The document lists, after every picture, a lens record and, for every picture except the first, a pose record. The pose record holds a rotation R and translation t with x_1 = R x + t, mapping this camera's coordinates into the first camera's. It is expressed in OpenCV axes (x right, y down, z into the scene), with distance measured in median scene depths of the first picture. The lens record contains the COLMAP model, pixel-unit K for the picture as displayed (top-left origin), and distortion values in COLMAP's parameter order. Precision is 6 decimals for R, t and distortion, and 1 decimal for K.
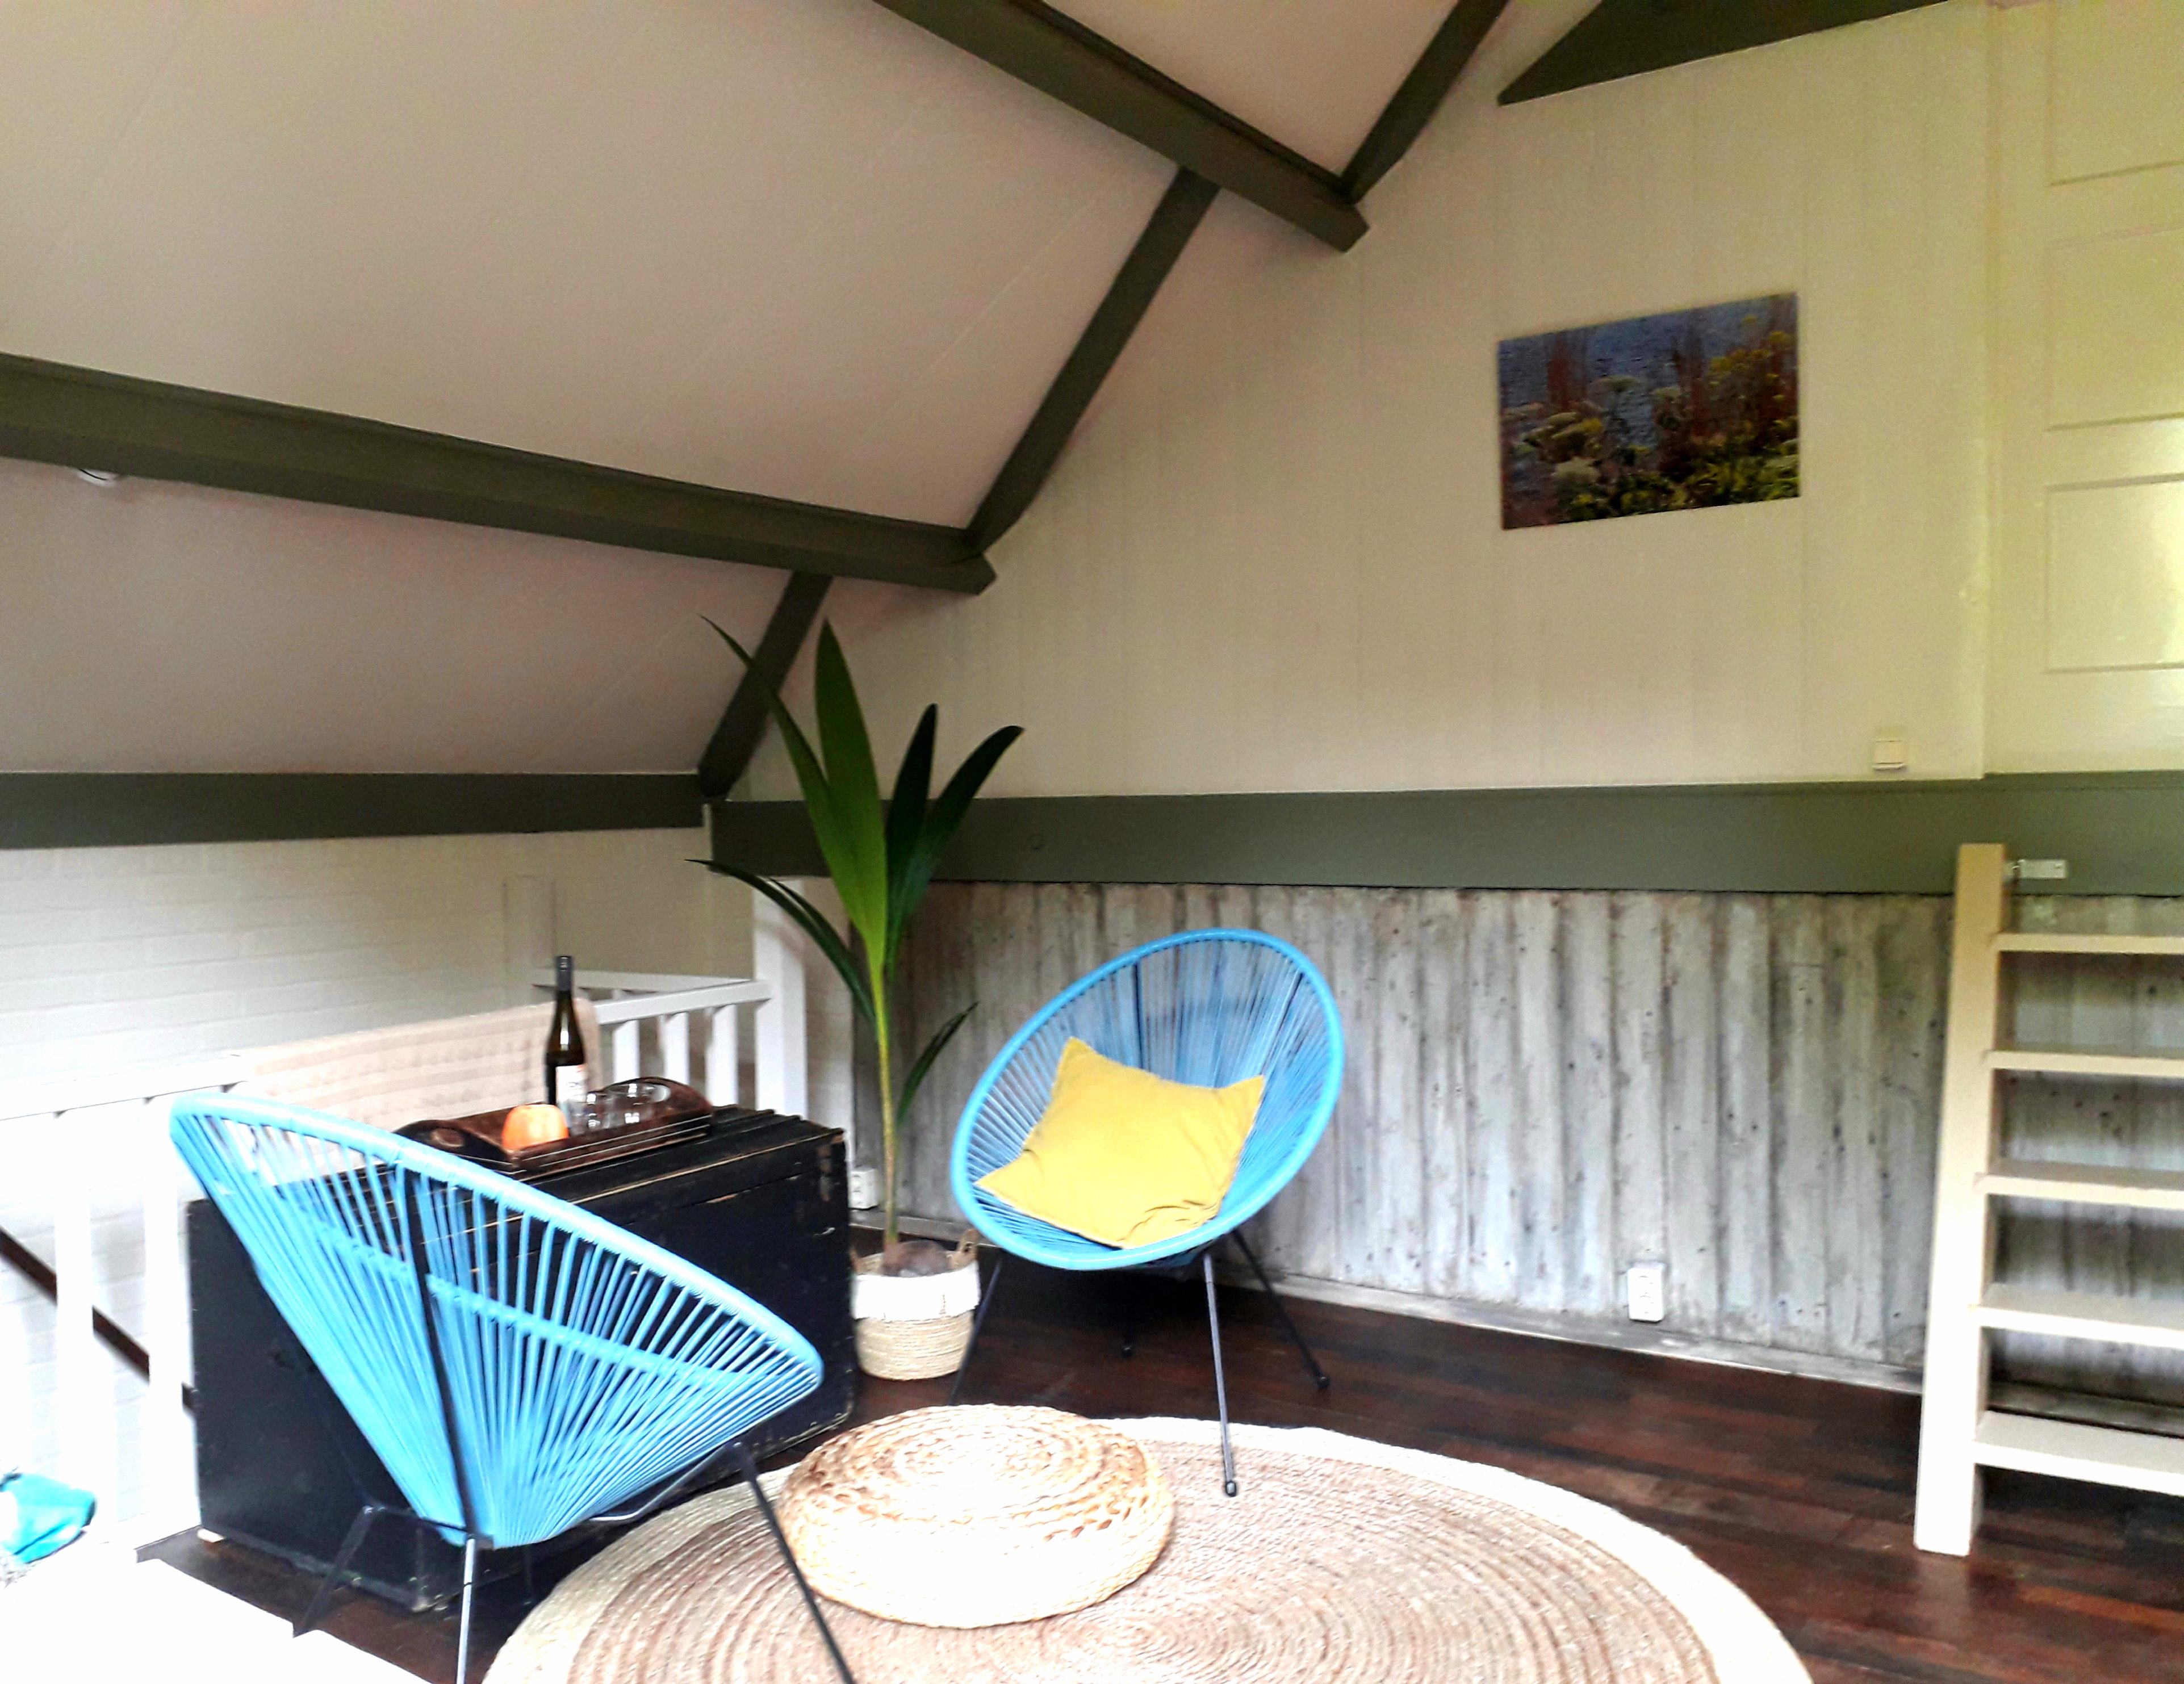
lens RADIAL K [[1838.5, 0, 1092.0], [0, 1838.5, 842.0], [0, 0, 1]] dist [0.003247, -0.000798]
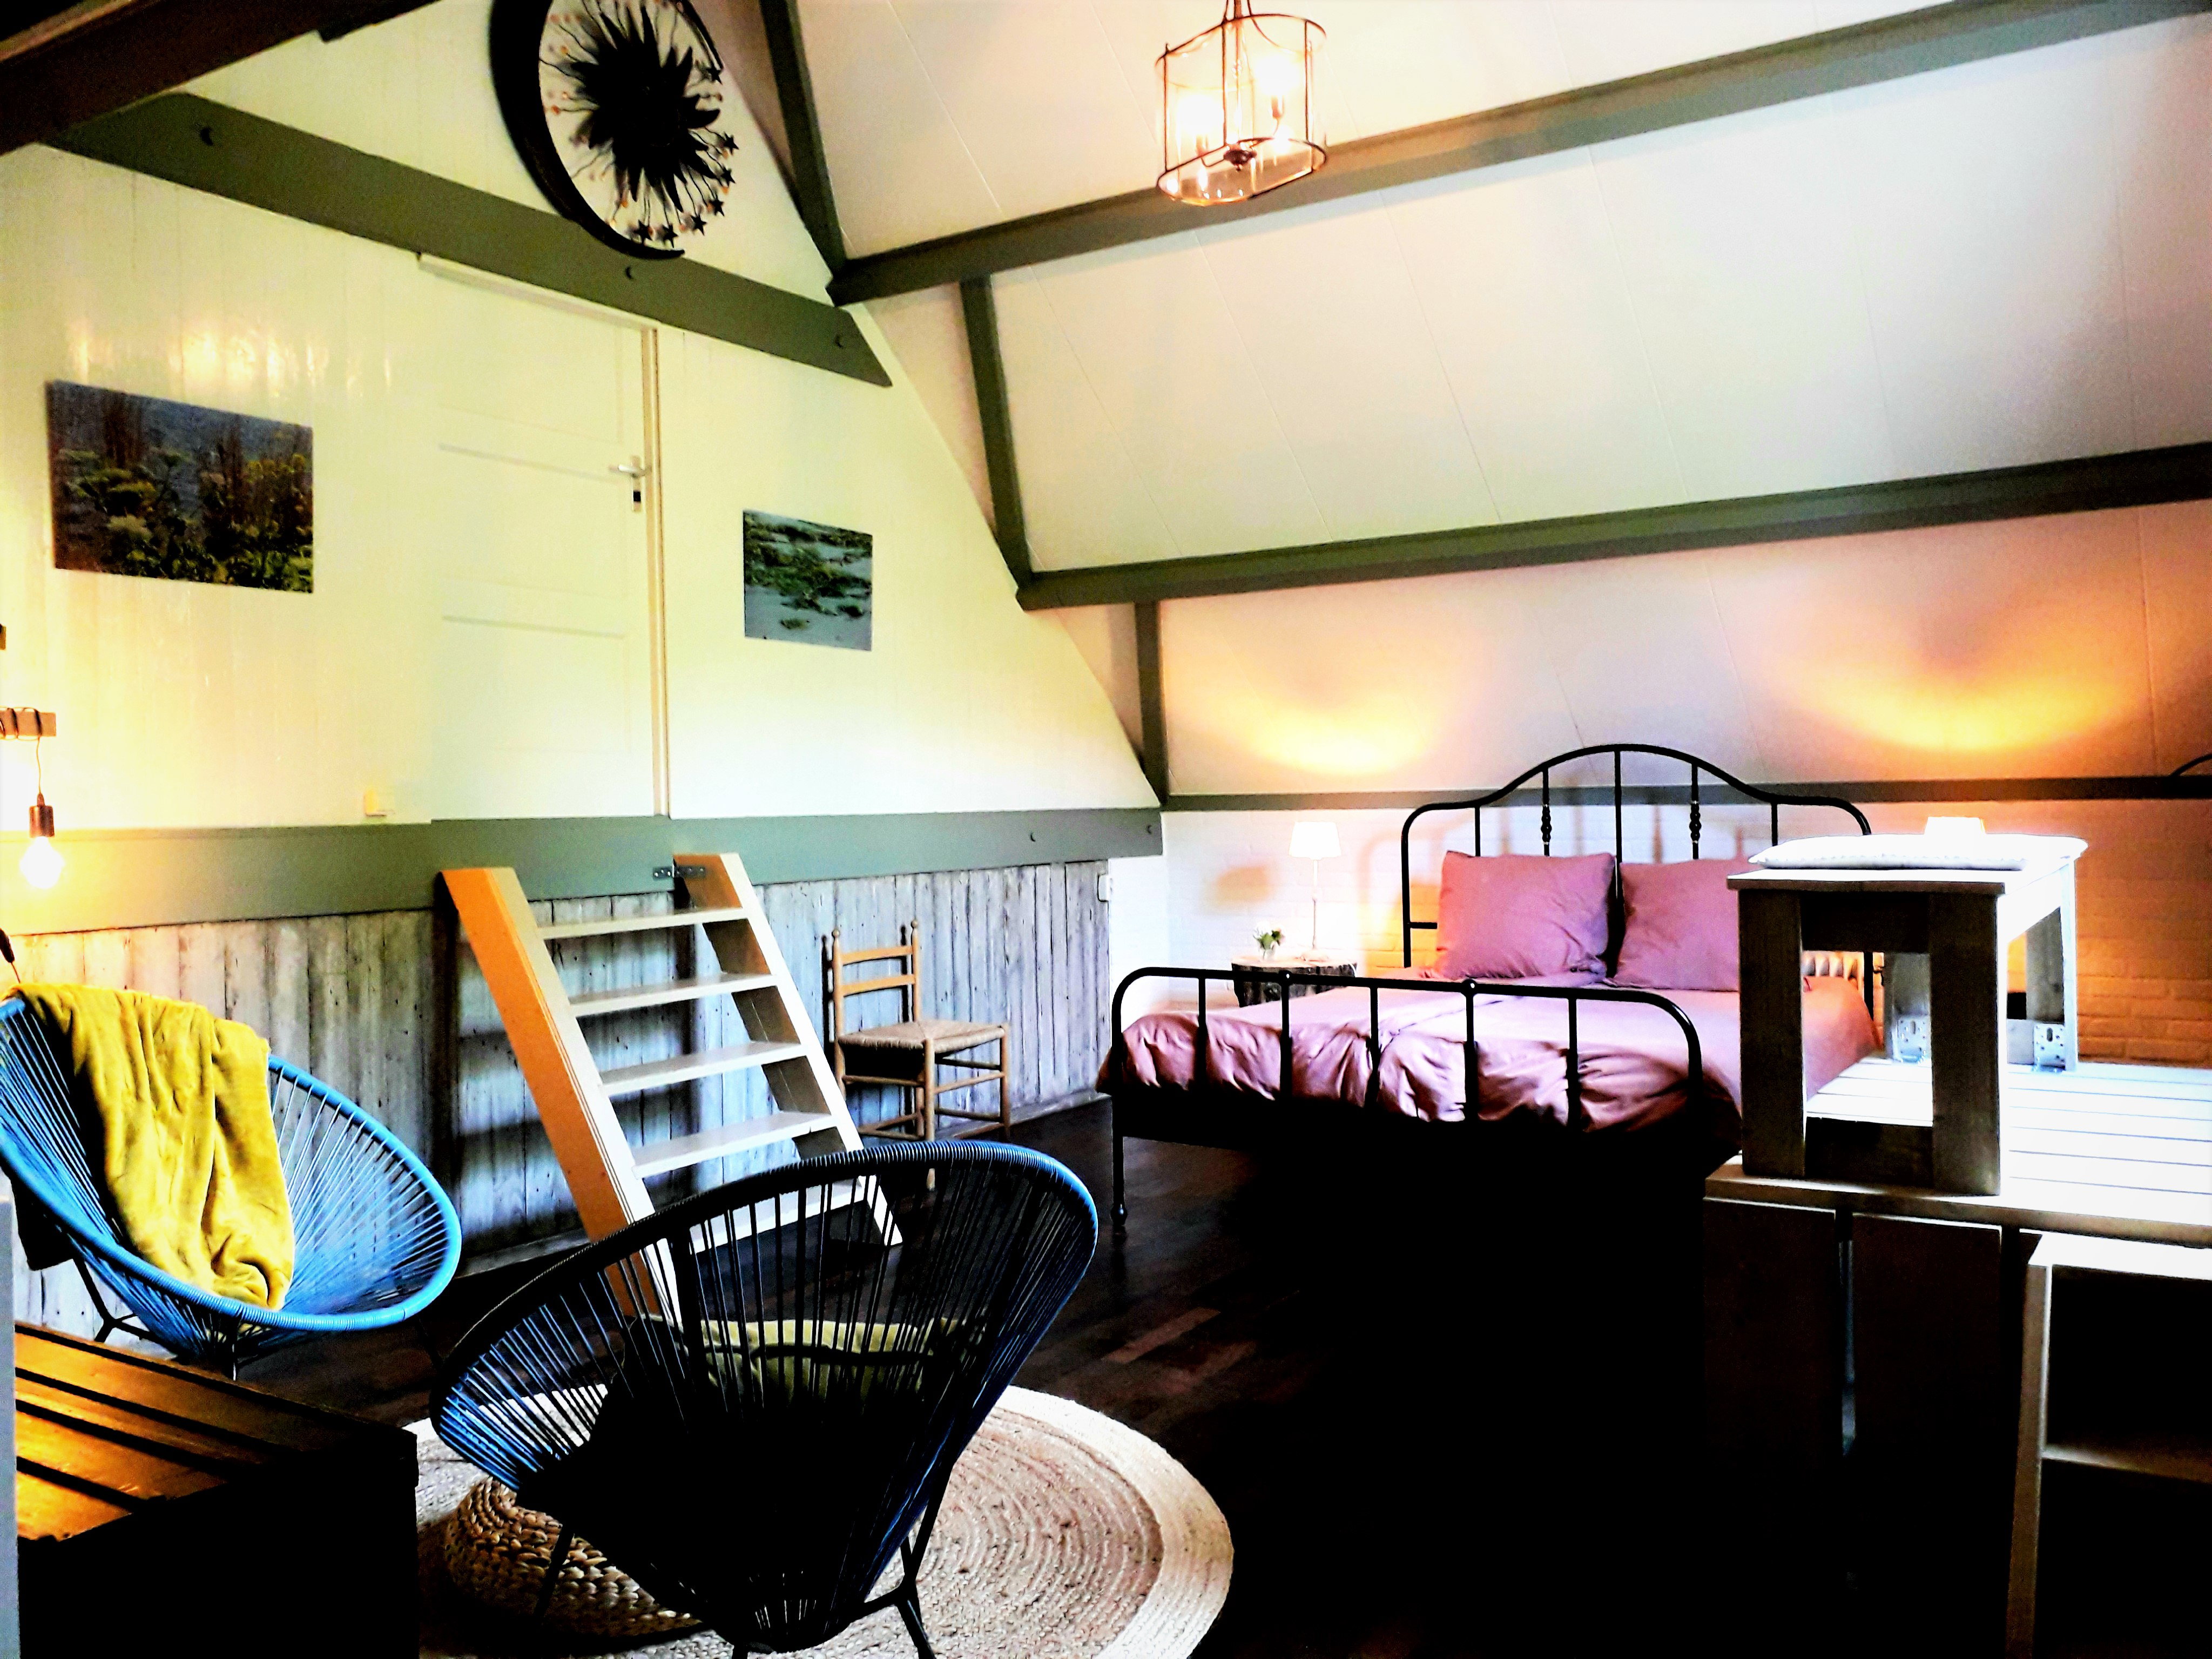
lens RADIAL K [[1749.6, 0, 1106.0], [0, 1749.6, 829.5], [0, 0, 1]] dist [0.001142, 0.000444]
pose [[-0.033859, 0.013589, 0.999334, -0.777070], [0.047461, 0.998801, -0.011973, 0.009065], [-0.998299, 0.047024, -0.034464, 0.504096]]
